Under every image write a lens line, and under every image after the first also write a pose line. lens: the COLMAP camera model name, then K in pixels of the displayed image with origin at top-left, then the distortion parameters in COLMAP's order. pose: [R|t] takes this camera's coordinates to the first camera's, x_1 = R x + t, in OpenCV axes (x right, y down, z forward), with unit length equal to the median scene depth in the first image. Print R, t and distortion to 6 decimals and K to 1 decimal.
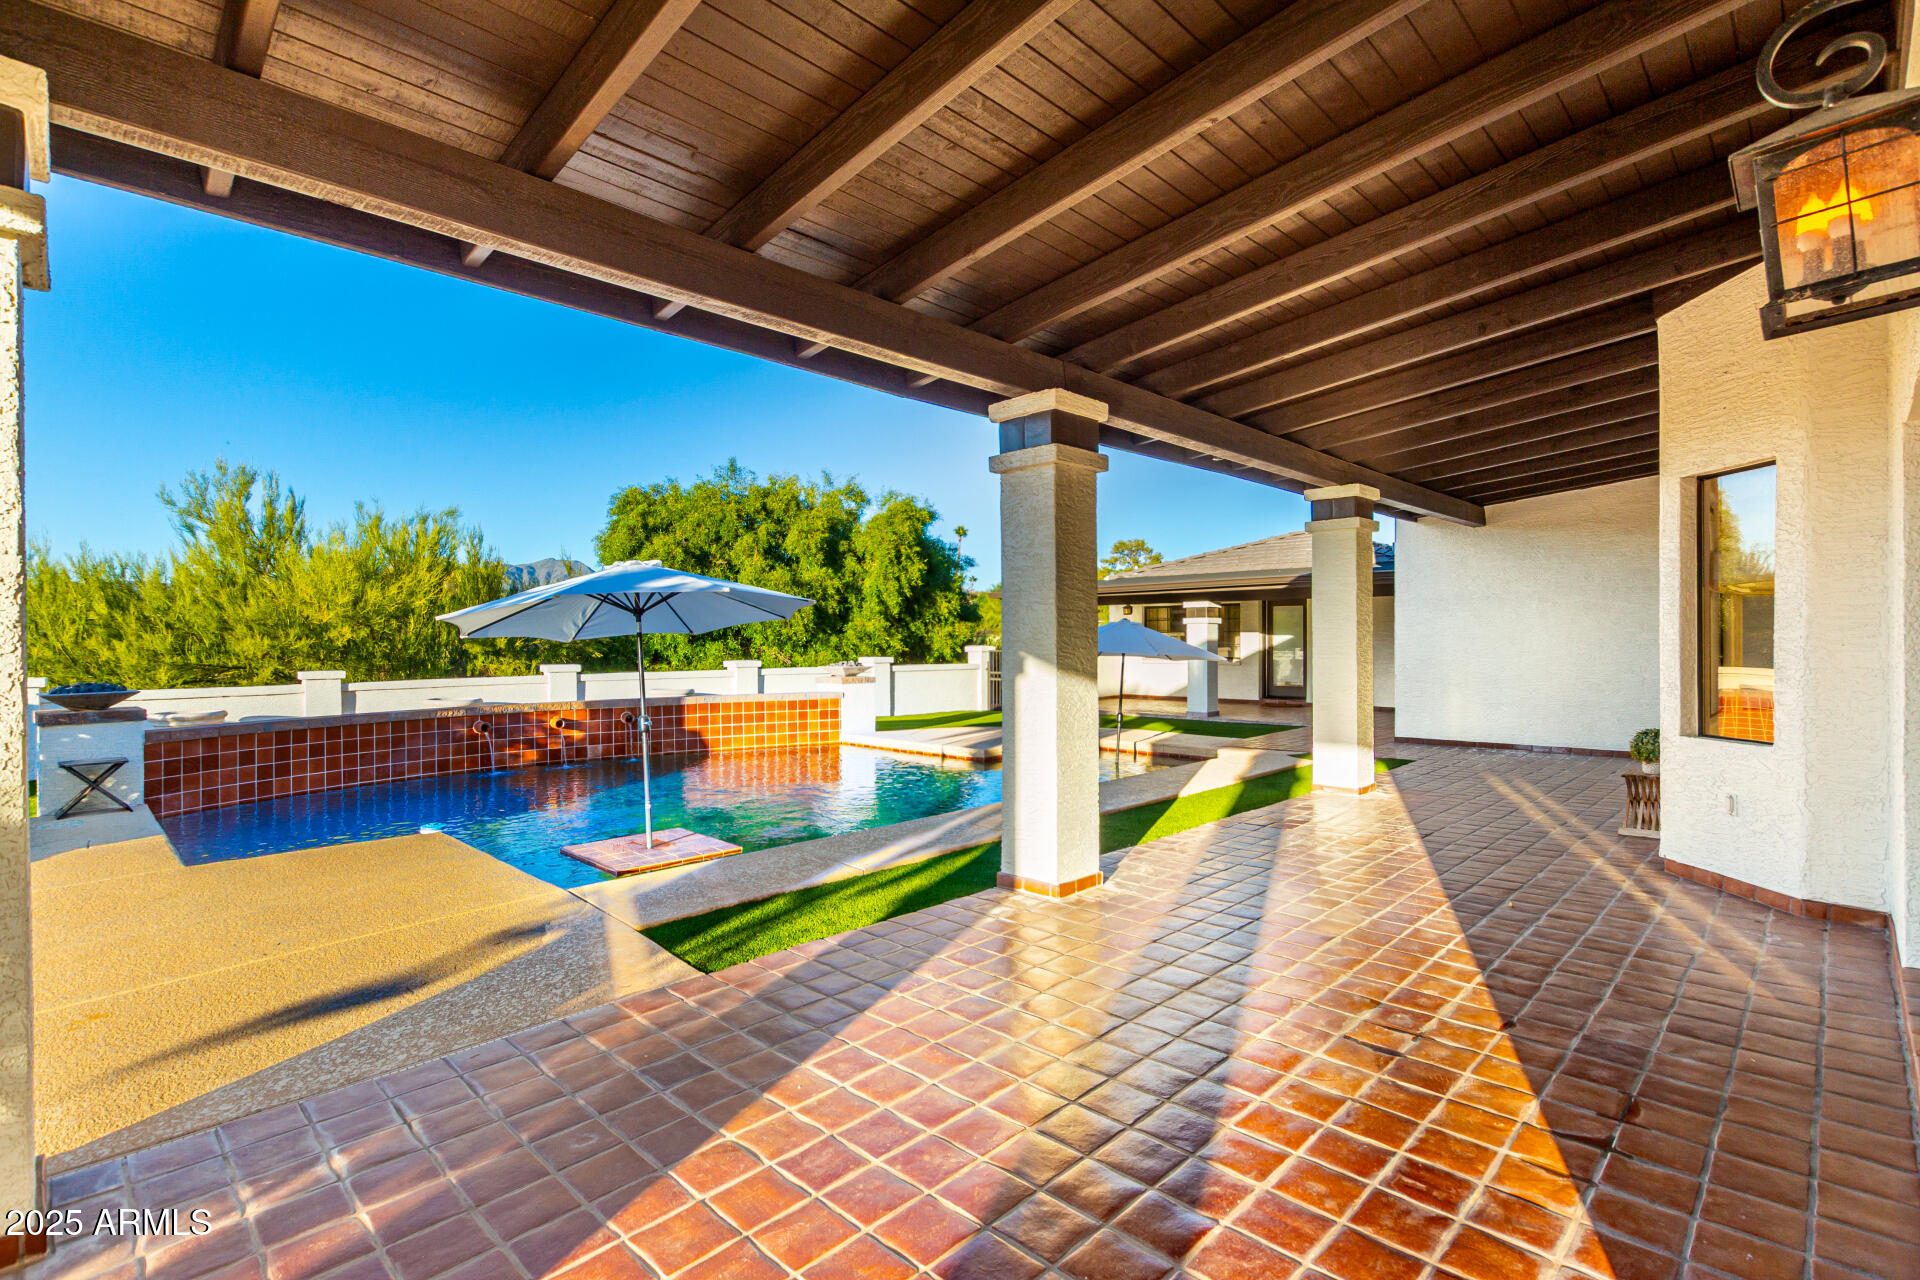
lens RADIAL K [[901.6, 0, 960.0], [0, 901.6, 640.0], [0, 0, 1]] dist [-0.000379, -0.000403]
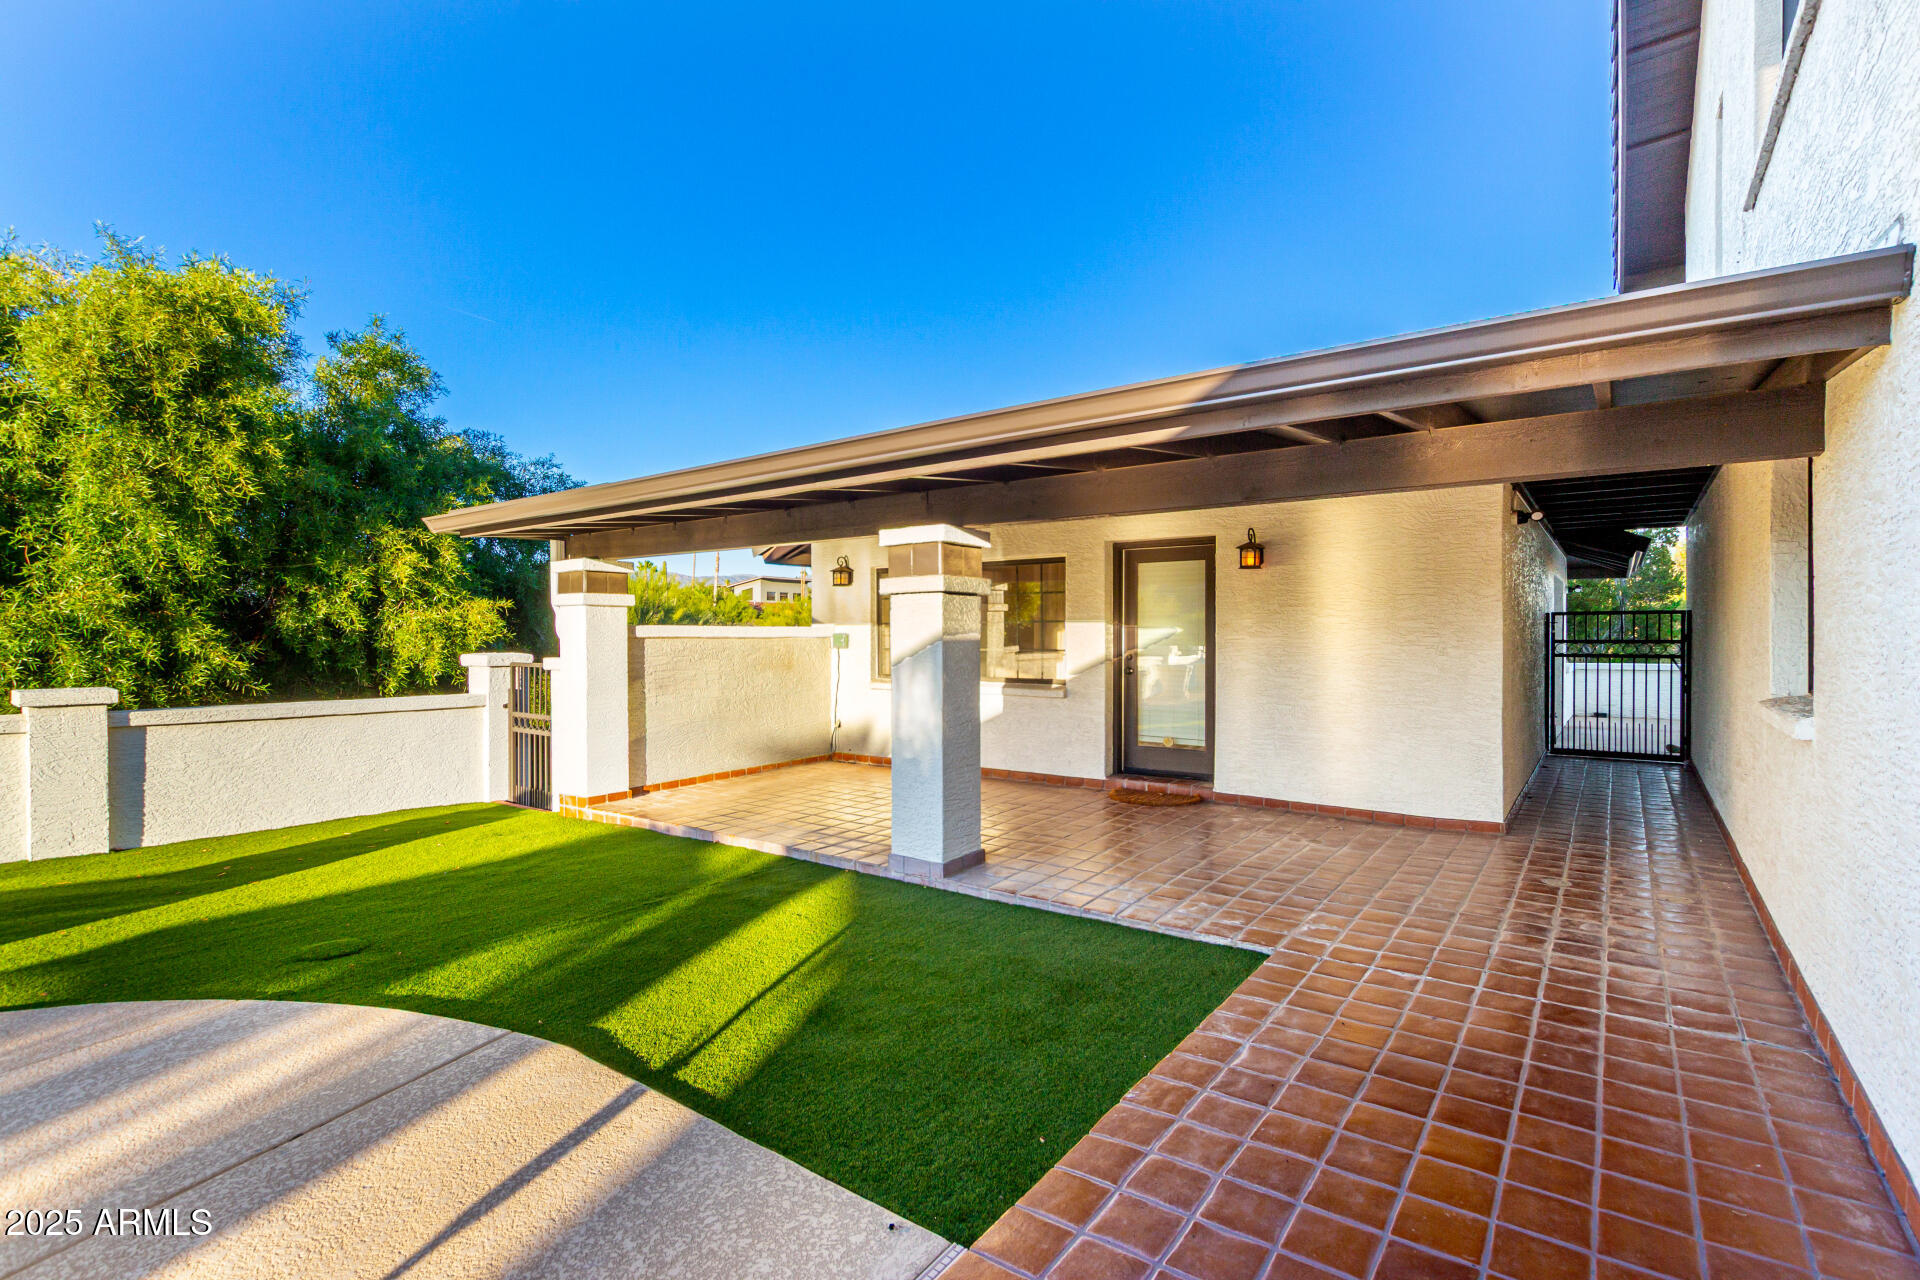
lens RADIAL K [[901.6, 0, 960.0], [0, 901.6, 640.0], [0, 0, 1]] dist [-0.000379, -0.000403]
pose [[0.989039, 0.001095, 0.147653, 0.233295], [-0.001714, 0.999990, 0.004067, -0.002530], [-0.147647, -0.004275, 0.989031, 0.679979]]
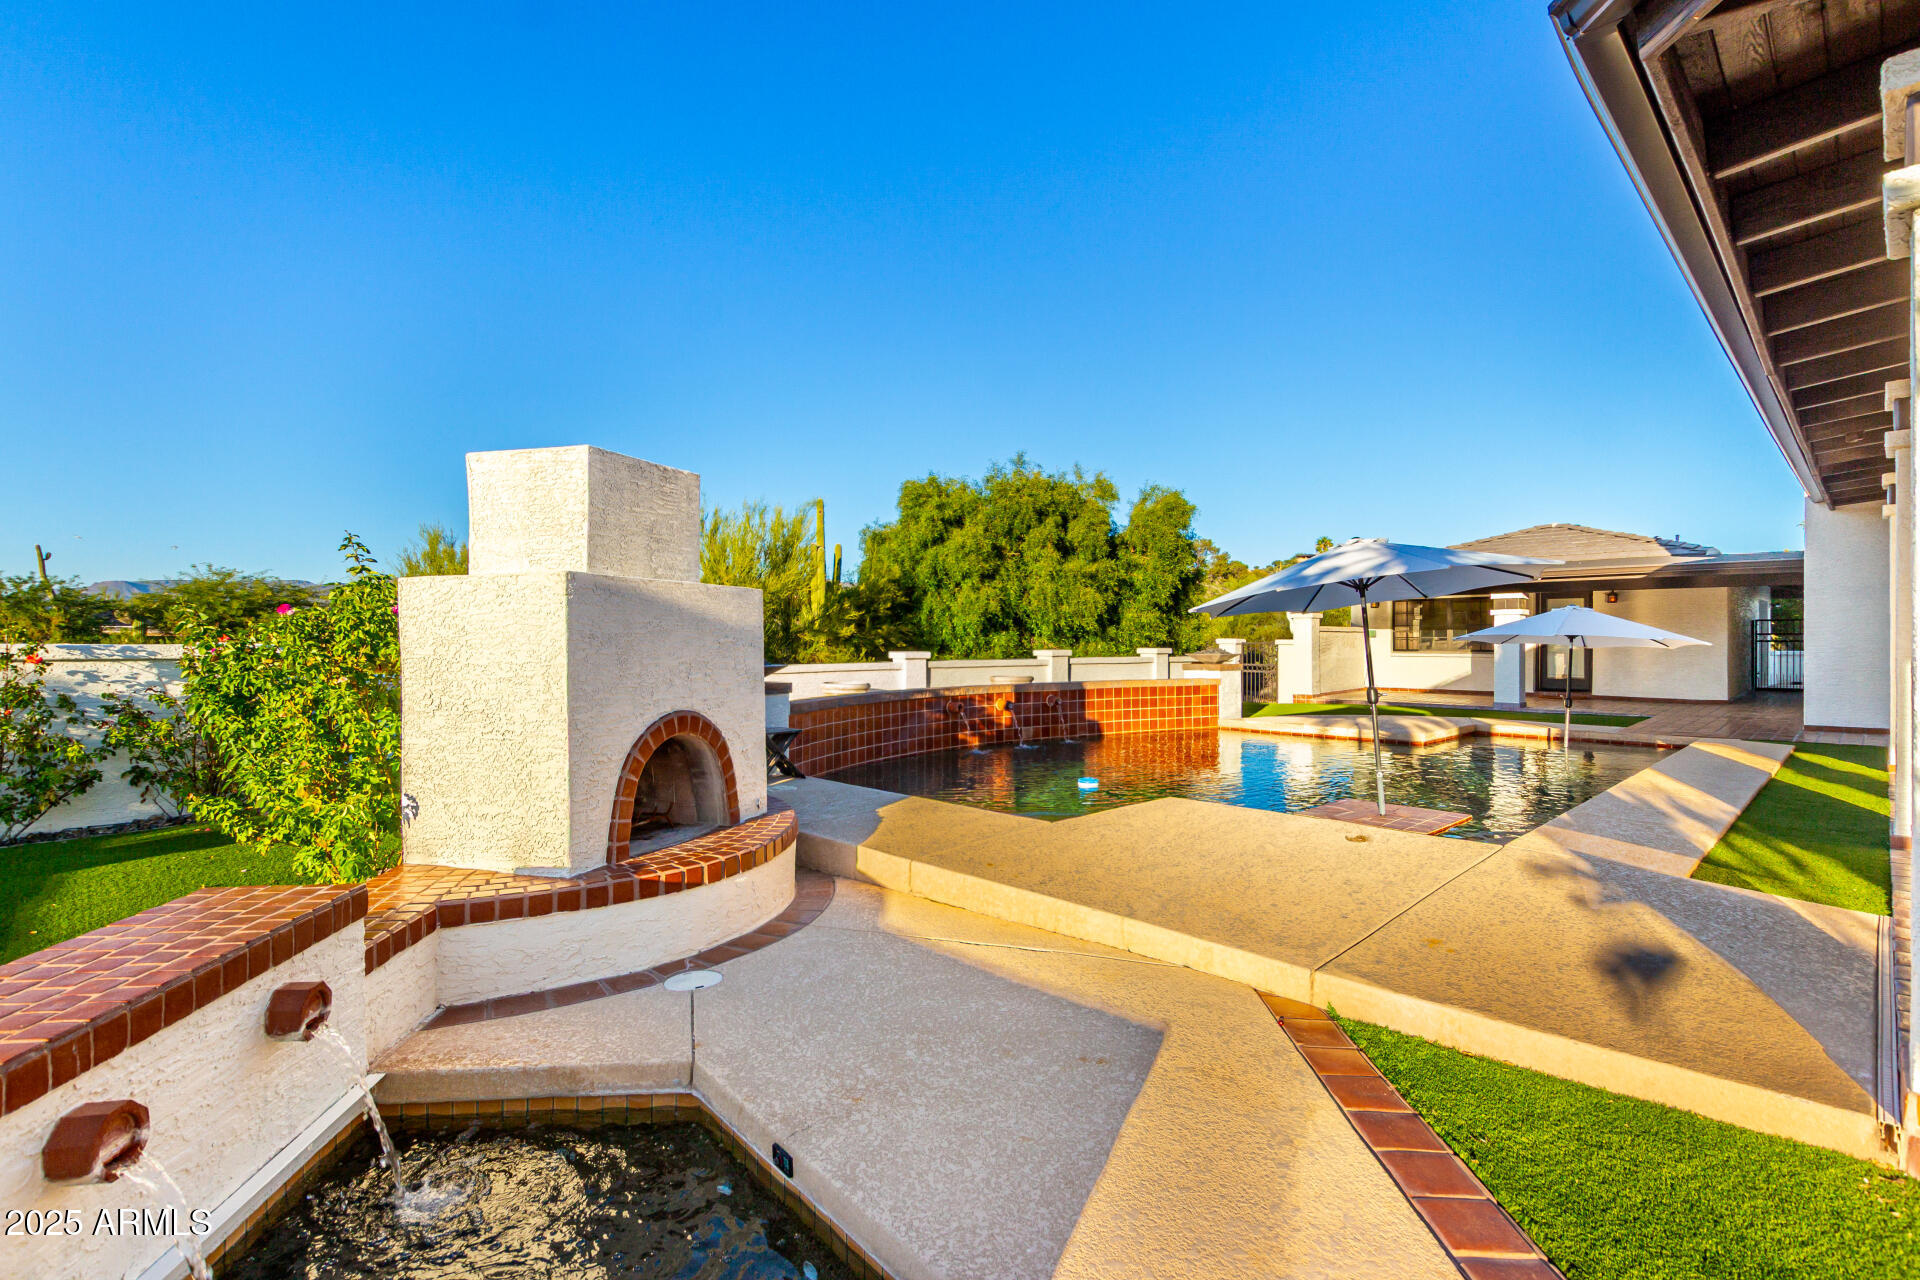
lens RADIAL K [[901.6, 0, 960.0], [0, 901.6, 640.0], [0, 0, 1]] dist [-0.000379, -0.000403]
pose [[0.999717, 0.003815, -0.023470, -0.330584], [-0.003831, 0.999992, -0.000649, 0.013108], [0.023468, 0.000738, 0.999724, -0.022335]]
